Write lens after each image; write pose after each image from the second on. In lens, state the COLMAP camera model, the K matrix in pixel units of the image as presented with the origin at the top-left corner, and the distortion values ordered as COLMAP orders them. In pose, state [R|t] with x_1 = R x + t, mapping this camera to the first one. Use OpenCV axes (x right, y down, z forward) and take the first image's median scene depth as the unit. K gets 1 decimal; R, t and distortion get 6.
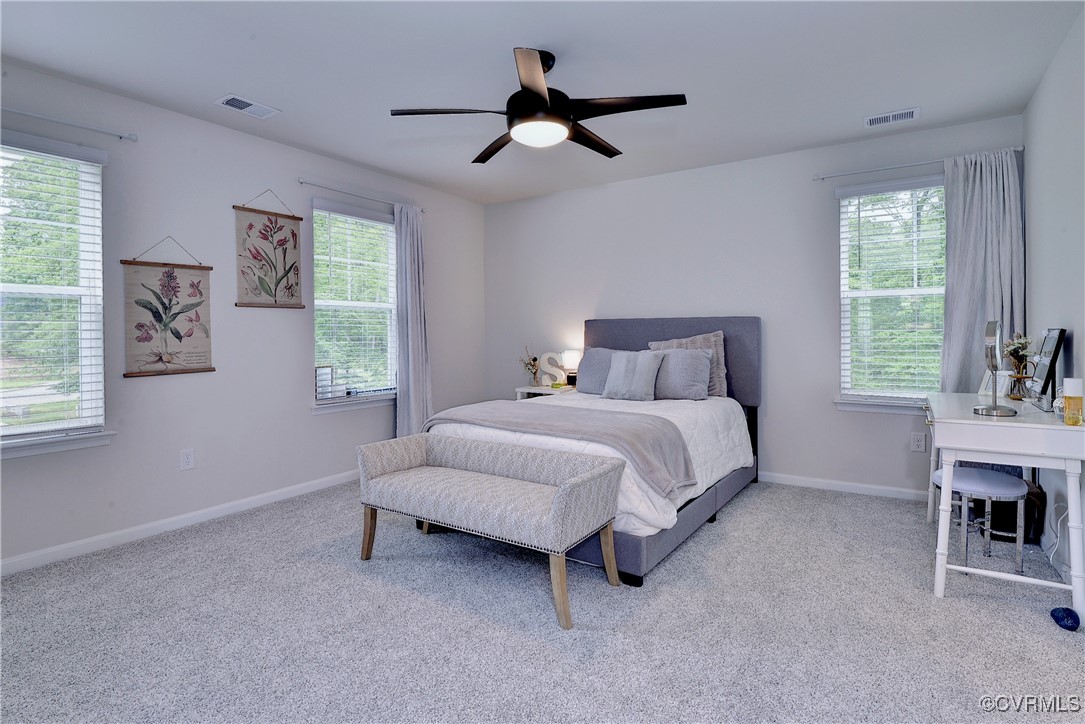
lens RADIAL K [[550.2, 0, 566.4], [0, 550.2, 340.5], [0, 0, 1]] dist [0.001916, 0.000003]
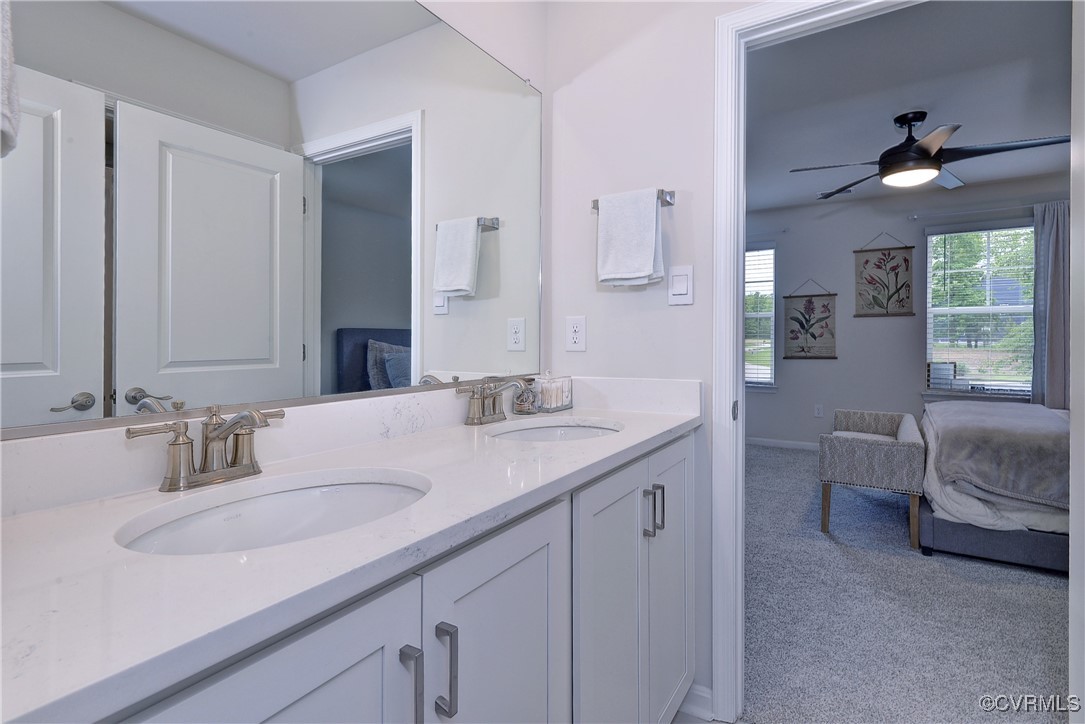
lens RADIAL K [[550.2, 0, 537.6], [0, 550.2, 337.0], [0, 0, 1]] dist [0.001916, 0.000003]
pose [[0.034086, 0.016568, -0.999282, 0.883654], [-0.004179, 0.999856, 0.016435, -0.029202], [0.999410, 0.003616, 0.034150, 0.080861]]
